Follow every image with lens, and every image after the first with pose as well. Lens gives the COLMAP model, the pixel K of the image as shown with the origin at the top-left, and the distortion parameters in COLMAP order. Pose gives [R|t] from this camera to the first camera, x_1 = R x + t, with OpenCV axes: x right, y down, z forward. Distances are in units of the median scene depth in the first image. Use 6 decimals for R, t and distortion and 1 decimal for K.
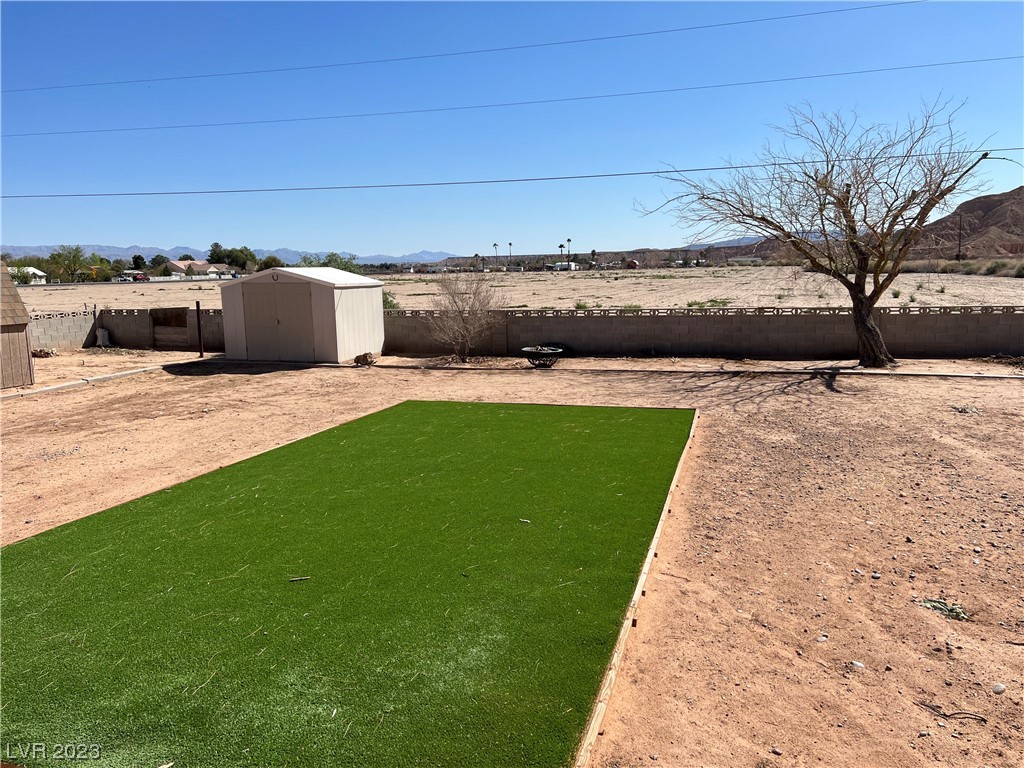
lens RADIAL K [[758.8, 0, 516.4], [0, 758.8, 393.2], [0, 0, 1]] dist [0.058929, -0.065885]
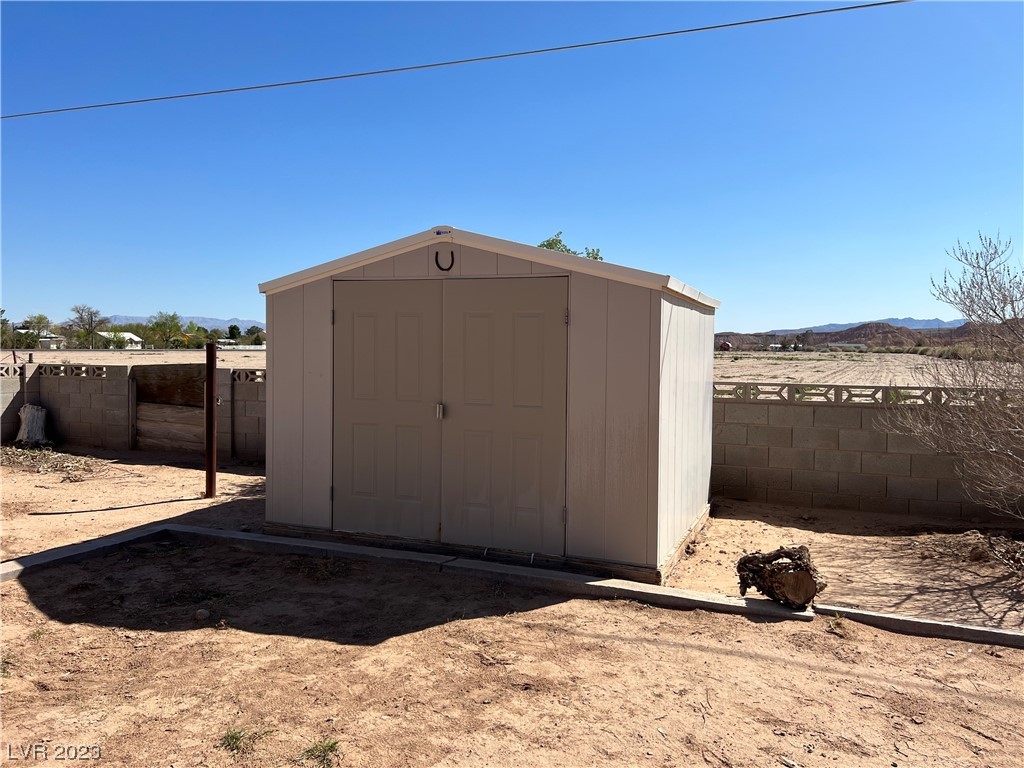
lens RADIAL K [[758.8, 0, 517.0], [0, 758.8, 383.2], [0, 0, 1]] dist [0.058929, -0.065885]
pose [[0.994448, 0.032102, -0.100212, -0.290224], [-0.043482, 0.992584, -0.113522, -0.081784], [0.095824, 0.117249, 0.988469, 0.811486]]
